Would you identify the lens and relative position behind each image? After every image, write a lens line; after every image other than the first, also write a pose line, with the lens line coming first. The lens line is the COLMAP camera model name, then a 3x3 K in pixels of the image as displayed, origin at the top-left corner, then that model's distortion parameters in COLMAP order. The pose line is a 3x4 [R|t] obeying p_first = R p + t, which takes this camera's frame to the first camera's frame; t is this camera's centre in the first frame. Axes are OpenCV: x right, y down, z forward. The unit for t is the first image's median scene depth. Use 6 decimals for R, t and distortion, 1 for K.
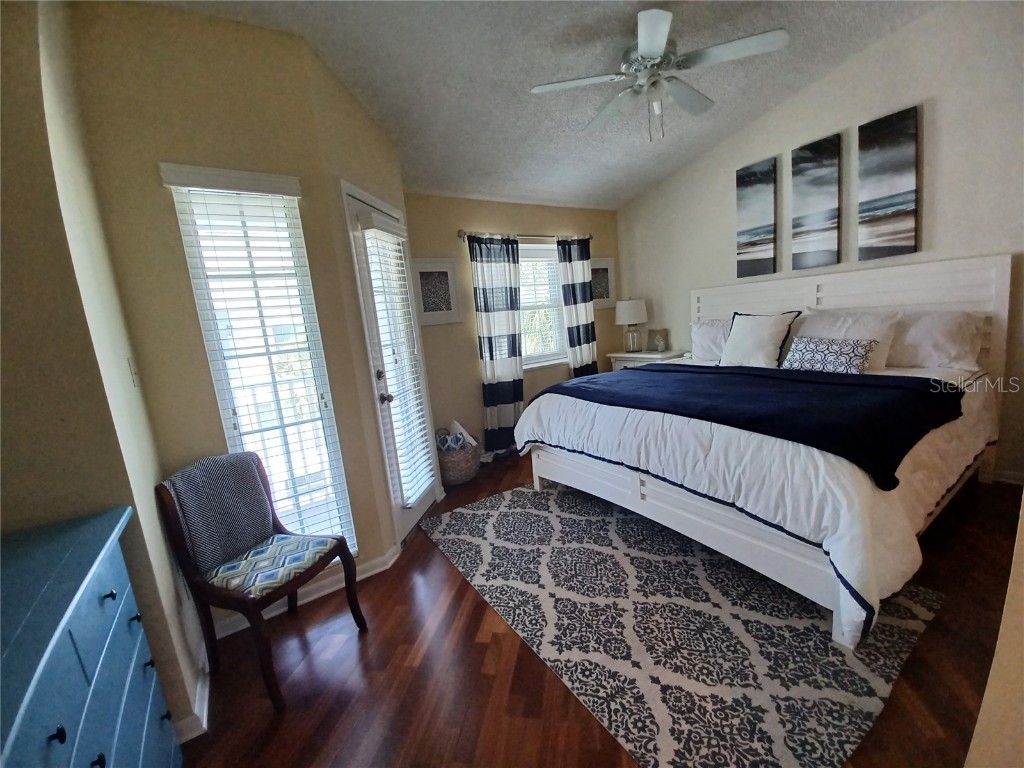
lens RADIAL K [[408.0, 0, 512.0], [0, 408.0, 384.0], [0, 0, 1]] dist [0.021456, -0.012401]
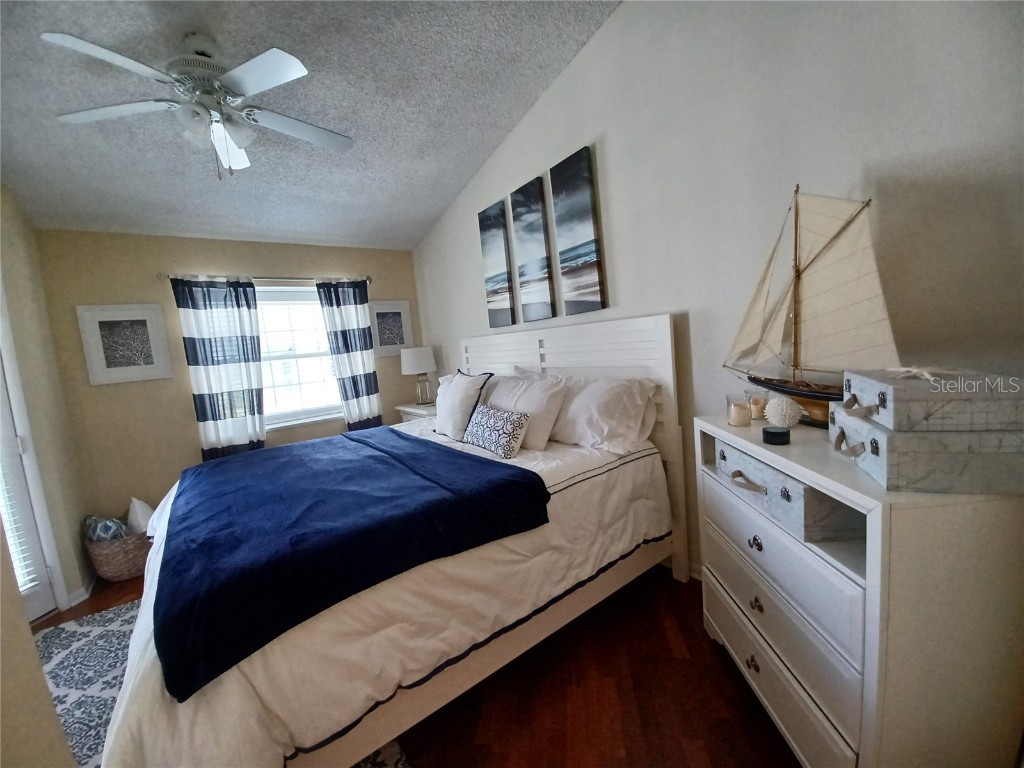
lens RADIAL K [[407.2, 0, 512.0], [0, 407.2, 384.0], [0, 0, 1]] dist [0.001183, -0.010843]
pose [[0.997500, -0.004768, 0.070499, 0.617786], [0.009614, 0.997601, -0.068553, -0.086087], [-0.070003, 0.069060, 0.995153, 0.133743]]
